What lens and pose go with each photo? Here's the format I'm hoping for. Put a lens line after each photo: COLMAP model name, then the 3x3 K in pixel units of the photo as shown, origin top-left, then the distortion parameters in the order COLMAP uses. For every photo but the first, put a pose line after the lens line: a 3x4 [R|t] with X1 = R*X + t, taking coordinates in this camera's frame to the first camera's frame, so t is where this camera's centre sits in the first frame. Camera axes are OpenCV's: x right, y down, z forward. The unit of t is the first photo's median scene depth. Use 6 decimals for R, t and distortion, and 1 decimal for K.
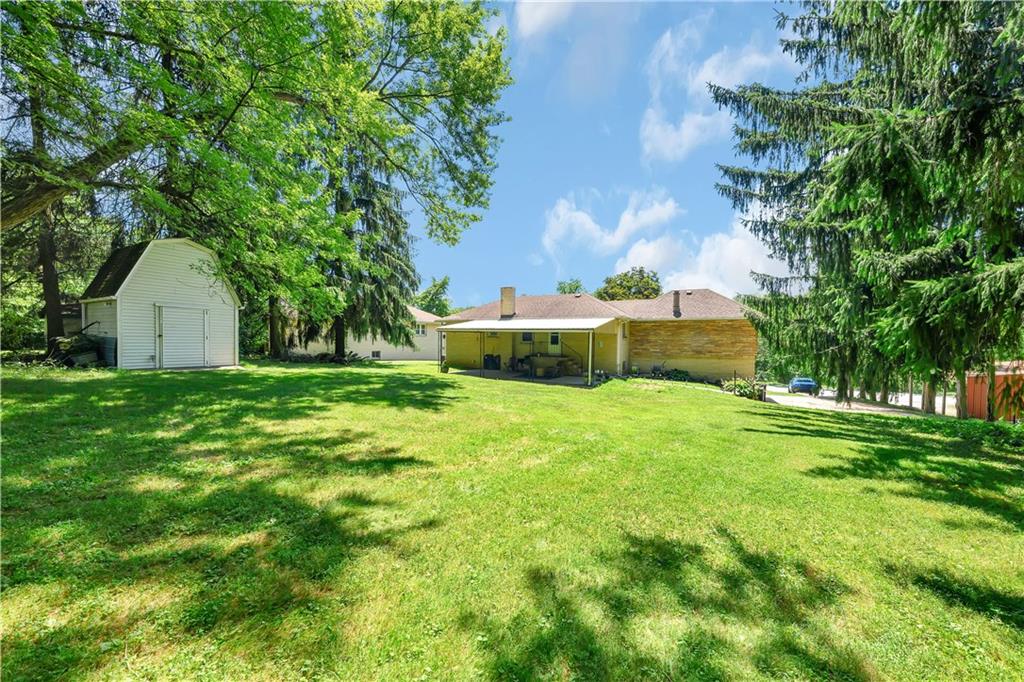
lens RADIAL K [[365.2, 0, 511.9], [0, 365.2, 348.1], [0, 0, 1]] dist [-0.000446, -0.000005]
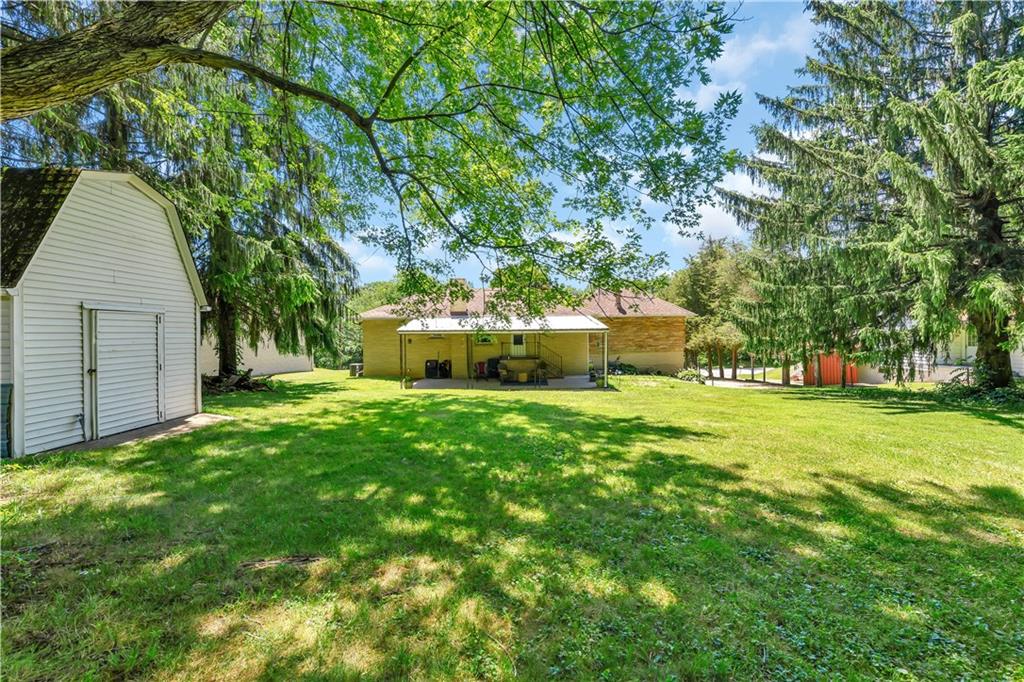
lens RADIAL K [[407.5, 0, 512.0], [0, 407.5, 334.9], [0, 0, 1]] dist [-0.000179, 0.000007]
pose [[0.864964, -0.030693, 0.500894, -0.439122], [0.038244, 0.999257, -0.004810, -0.033607], [-0.500374, 0.023317, 0.865495, 0.153573]]
